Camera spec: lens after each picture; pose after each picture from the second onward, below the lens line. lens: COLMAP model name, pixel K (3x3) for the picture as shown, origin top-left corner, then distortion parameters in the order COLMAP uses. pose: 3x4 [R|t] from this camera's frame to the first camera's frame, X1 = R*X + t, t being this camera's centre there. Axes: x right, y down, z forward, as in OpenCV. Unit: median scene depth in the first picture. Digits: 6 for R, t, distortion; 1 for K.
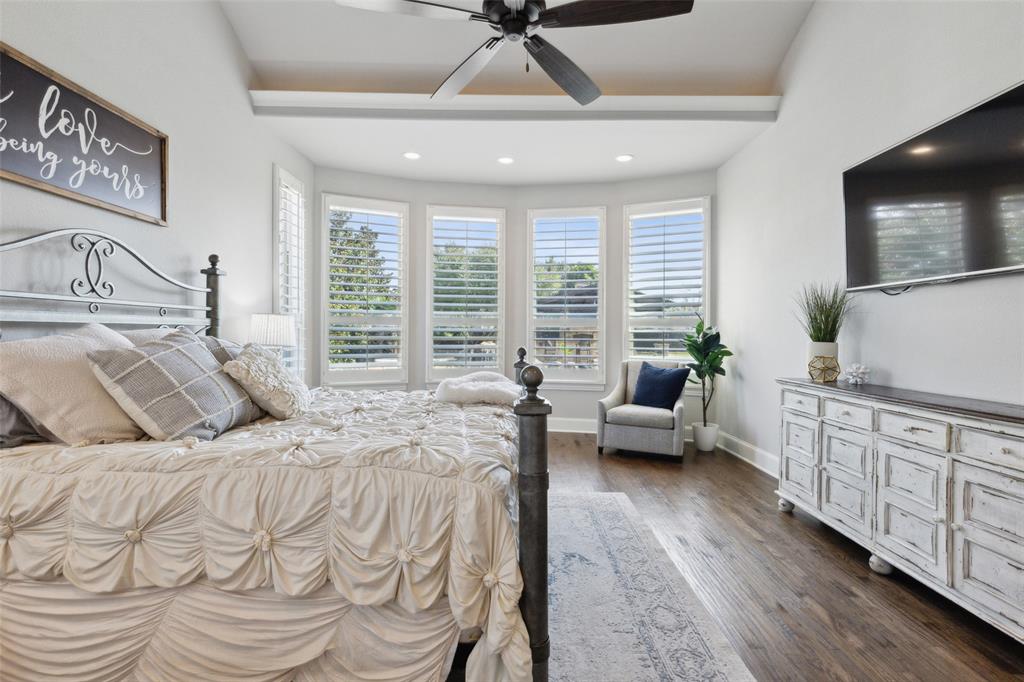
lens RADIAL K [[476.2, 0, 517.5], [0, 476.2, 334.2], [0, 0, 1]] dist [0.011198, -0.002223]
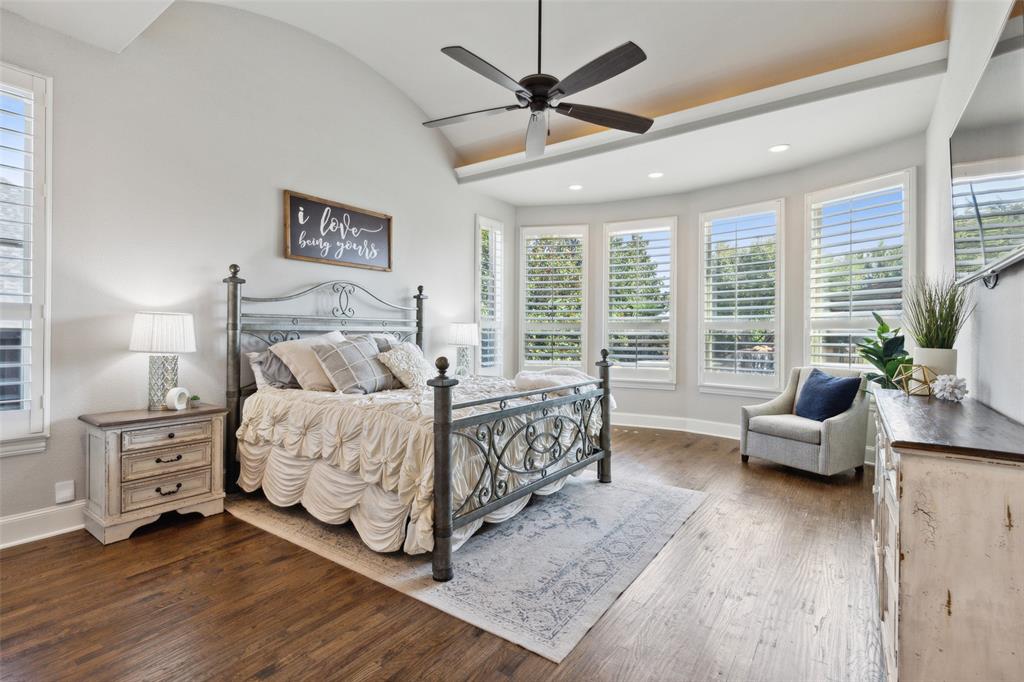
lens RADIAL K [[476.2, 0, 517.5], [0, 476.2, 334.2], [0, 0, 1]] dist [0.011198, -0.002223]
pose [[0.815782, -0.000540, -0.578360, 0.579750], [-0.002529, 0.999987, -0.004502, -0.002678], [0.578355, 0.005135, 0.815769, -0.087604]]
